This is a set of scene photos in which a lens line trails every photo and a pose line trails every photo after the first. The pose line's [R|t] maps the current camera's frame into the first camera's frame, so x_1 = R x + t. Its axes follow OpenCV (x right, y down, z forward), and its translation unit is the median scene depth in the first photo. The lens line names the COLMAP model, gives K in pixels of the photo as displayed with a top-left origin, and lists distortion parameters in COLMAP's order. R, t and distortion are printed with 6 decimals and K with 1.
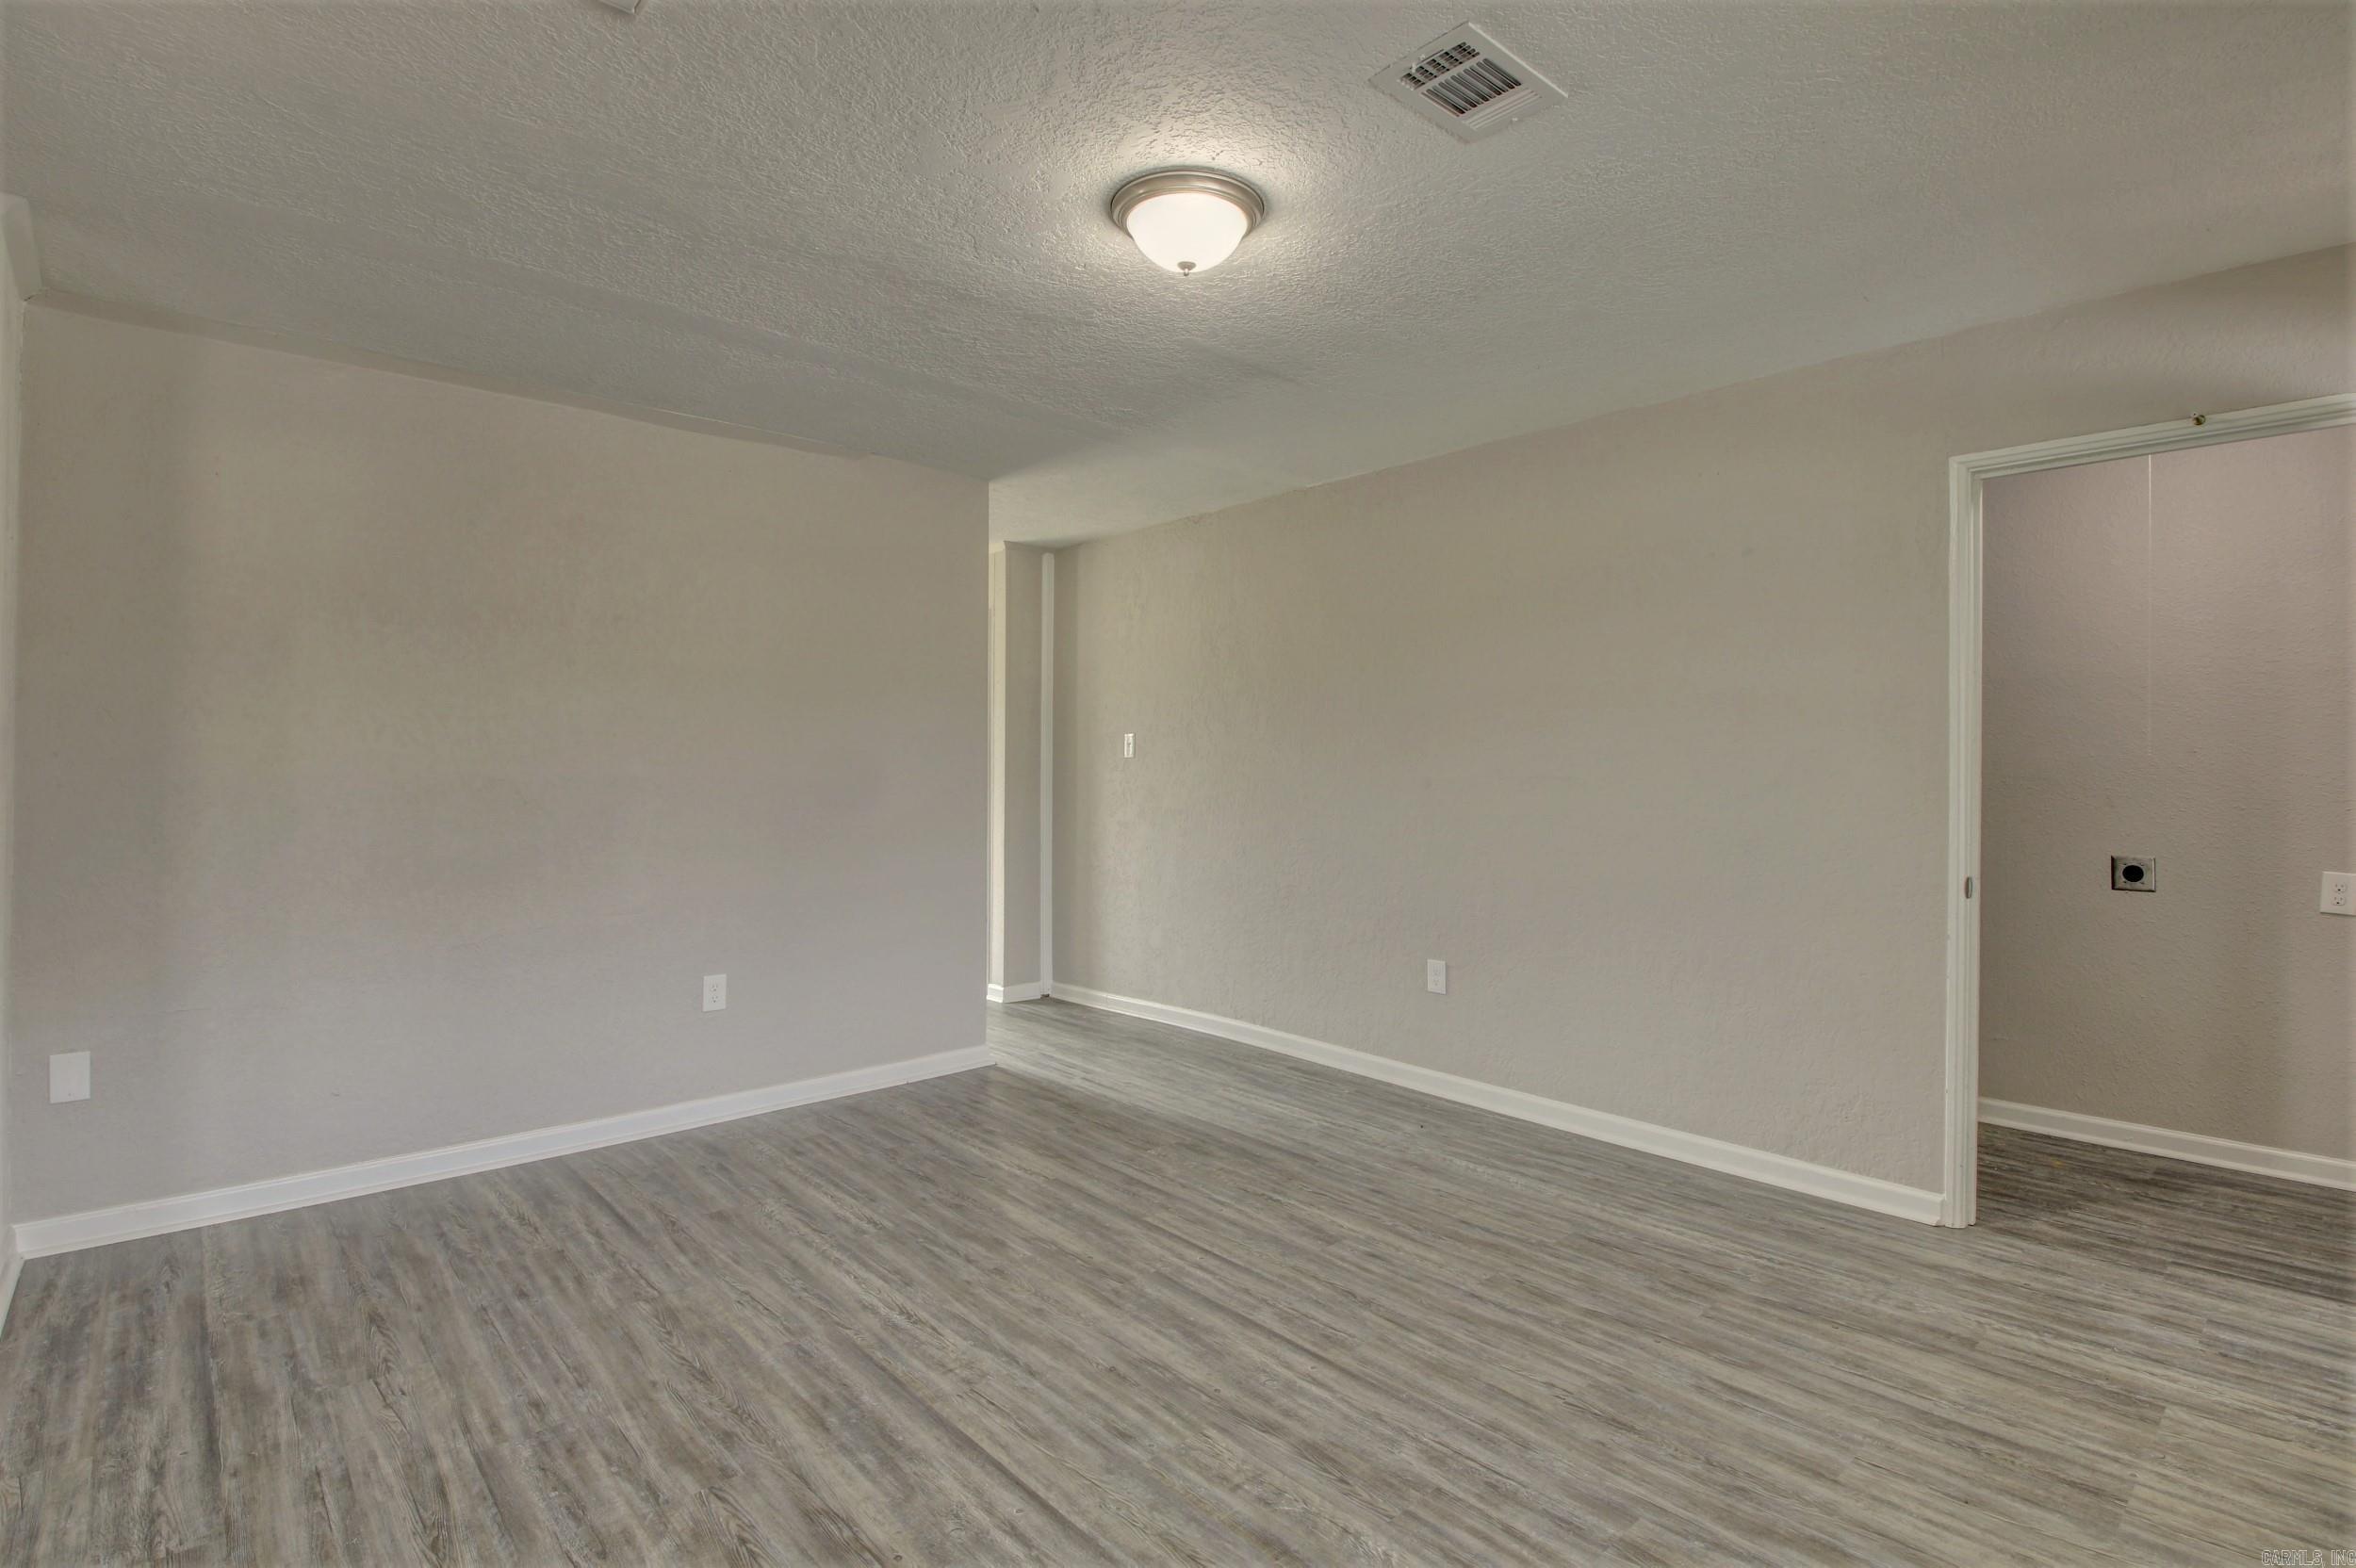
lens RADIAL K [[1125.4, 0, 1176.2], [0, 1125.4, 770.0], [0, 0, 1]] dist [0.020597, -0.025071]
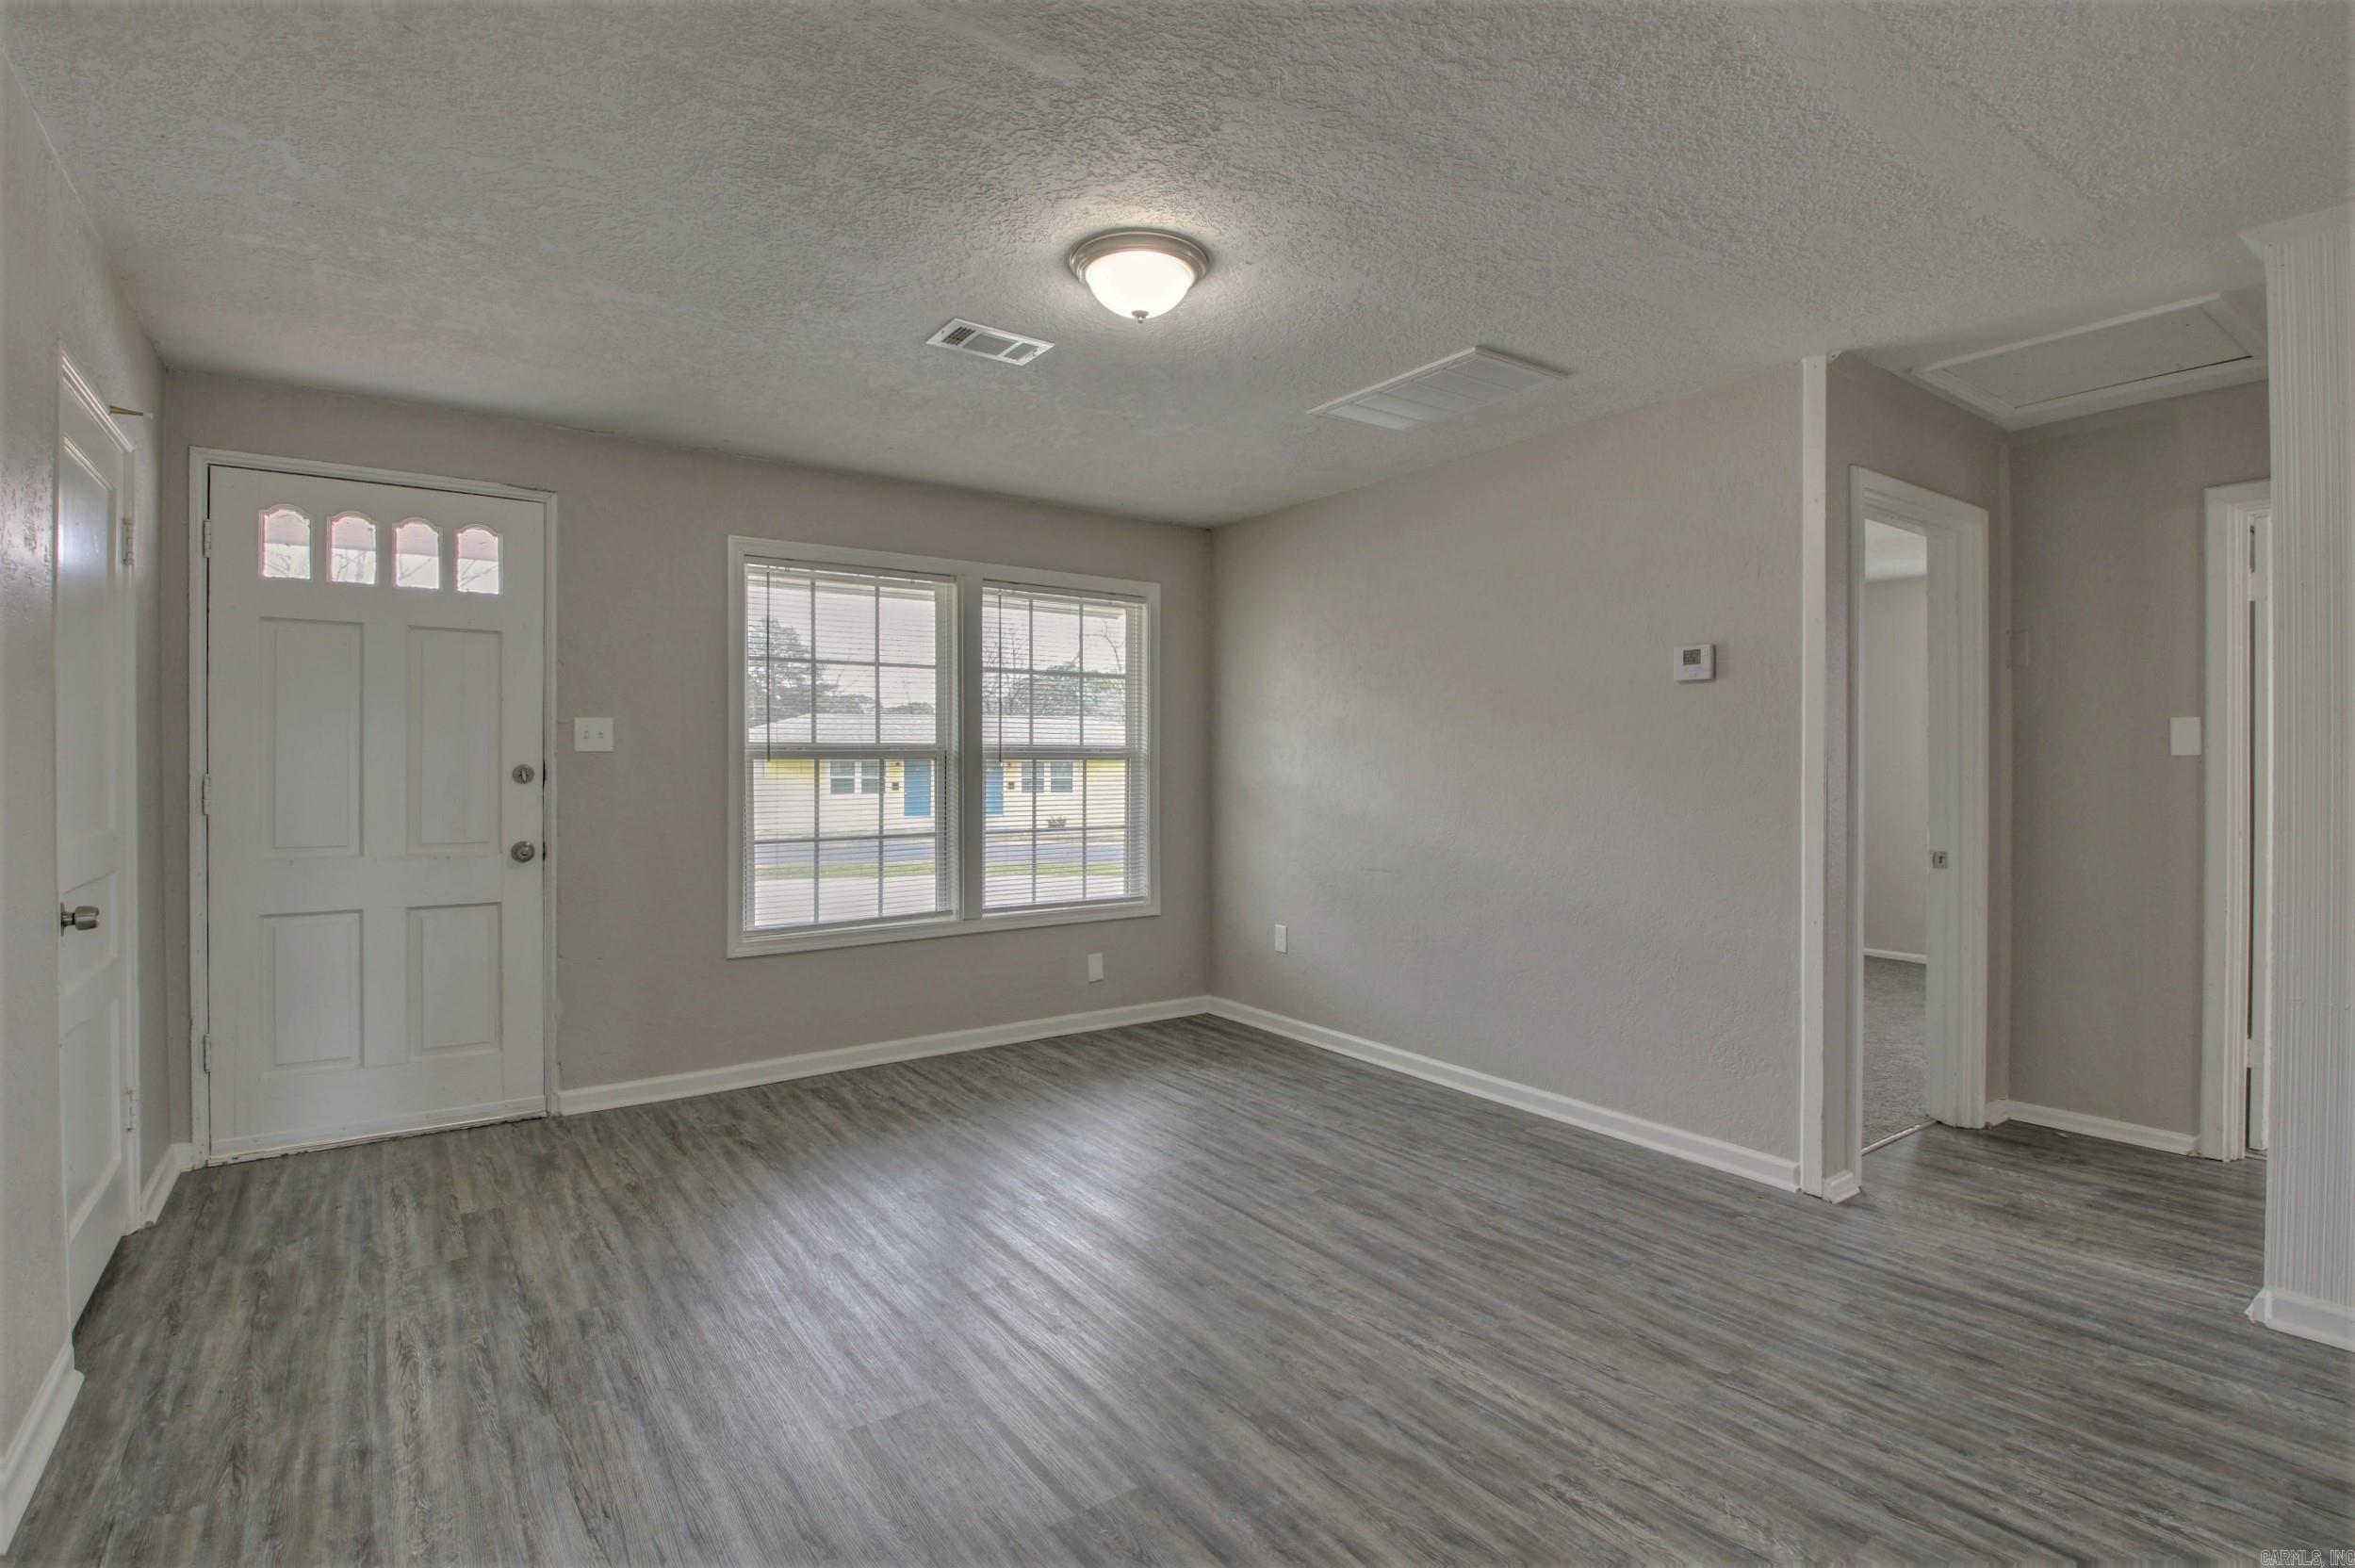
lens RADIAL K [[1125.0, 0, 1175.7], [0, 1125.0, 770.0], [0, 0, 1]] dist [0.020597, -0.025071]
pose [[-0.993588, -0.007282, 0.112827, -0.150720], [-0.006112, 0.999924, 0.010708, -0.010578], [-0.112897, 0.009950, -0.993557, 2.061641]]
